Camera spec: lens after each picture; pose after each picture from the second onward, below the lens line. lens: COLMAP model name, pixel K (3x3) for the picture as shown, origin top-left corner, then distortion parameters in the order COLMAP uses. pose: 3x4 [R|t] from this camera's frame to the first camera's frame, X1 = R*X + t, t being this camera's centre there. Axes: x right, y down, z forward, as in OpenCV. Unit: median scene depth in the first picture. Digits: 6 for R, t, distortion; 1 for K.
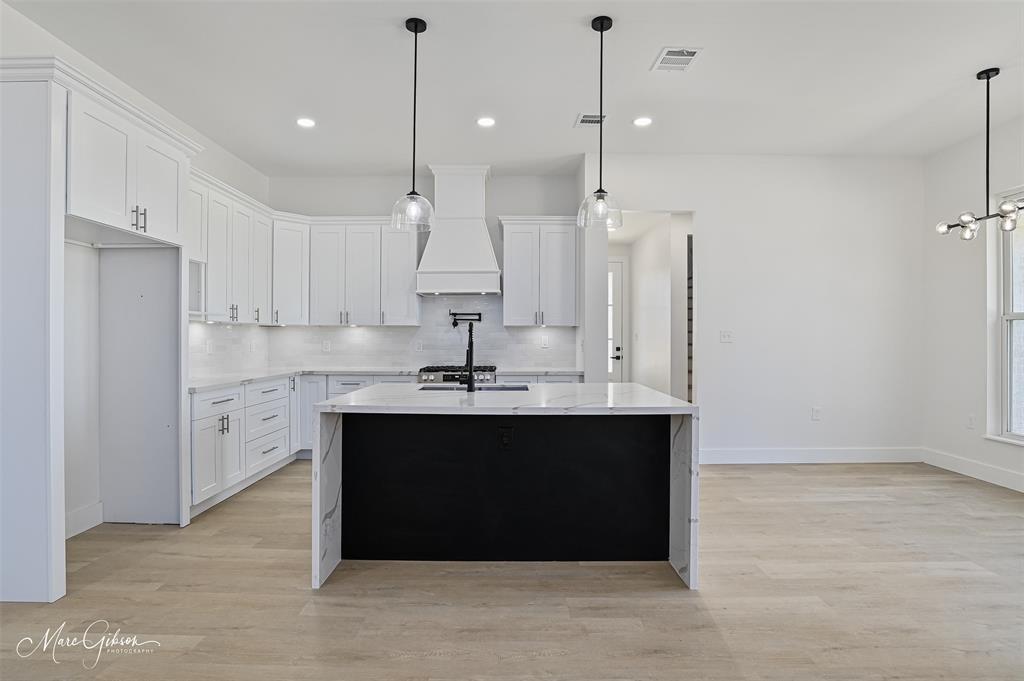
lens RADIAL K [[533.2, 0, 521.1], [0, 533.2, 337.6], [0, 0, 1]] dist [-0.050211, 0.005331]
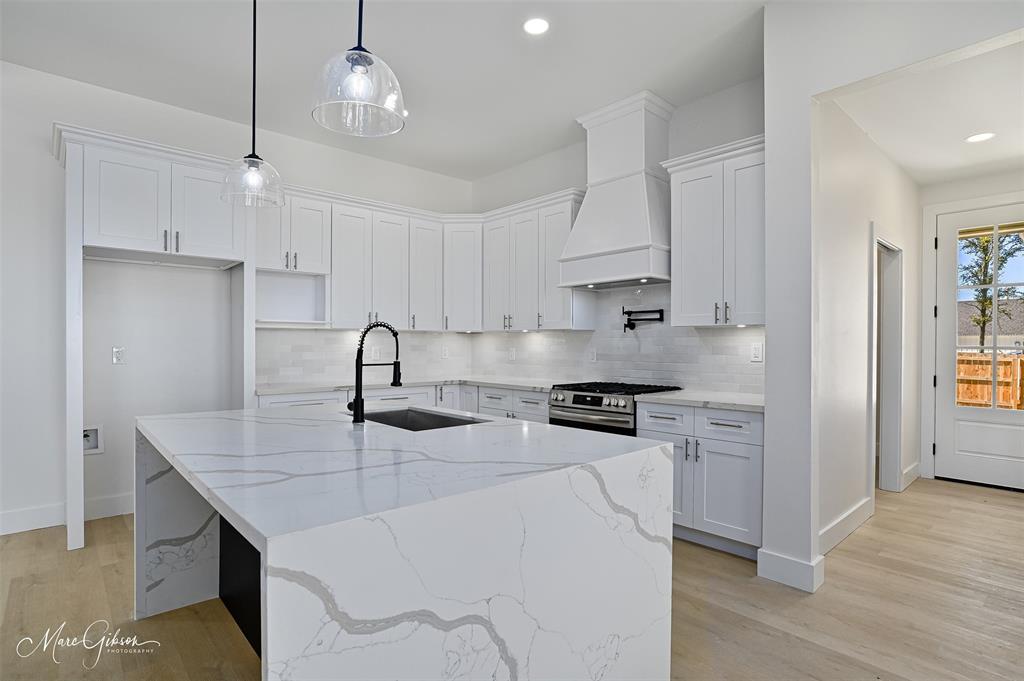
lens RADIAL K [[533.2, 0, 512.3], [0, 533.2, 345.5], [0, 0, 1]] dist [-0.050211, 0.005331]
pose [[0.663666, 0.002801, -0.748024, 0.332611], [-0.001807, 0.999996, 0.002142, -0.000220], [0.748027, -0.000070, 0.663669, 0.419197]]
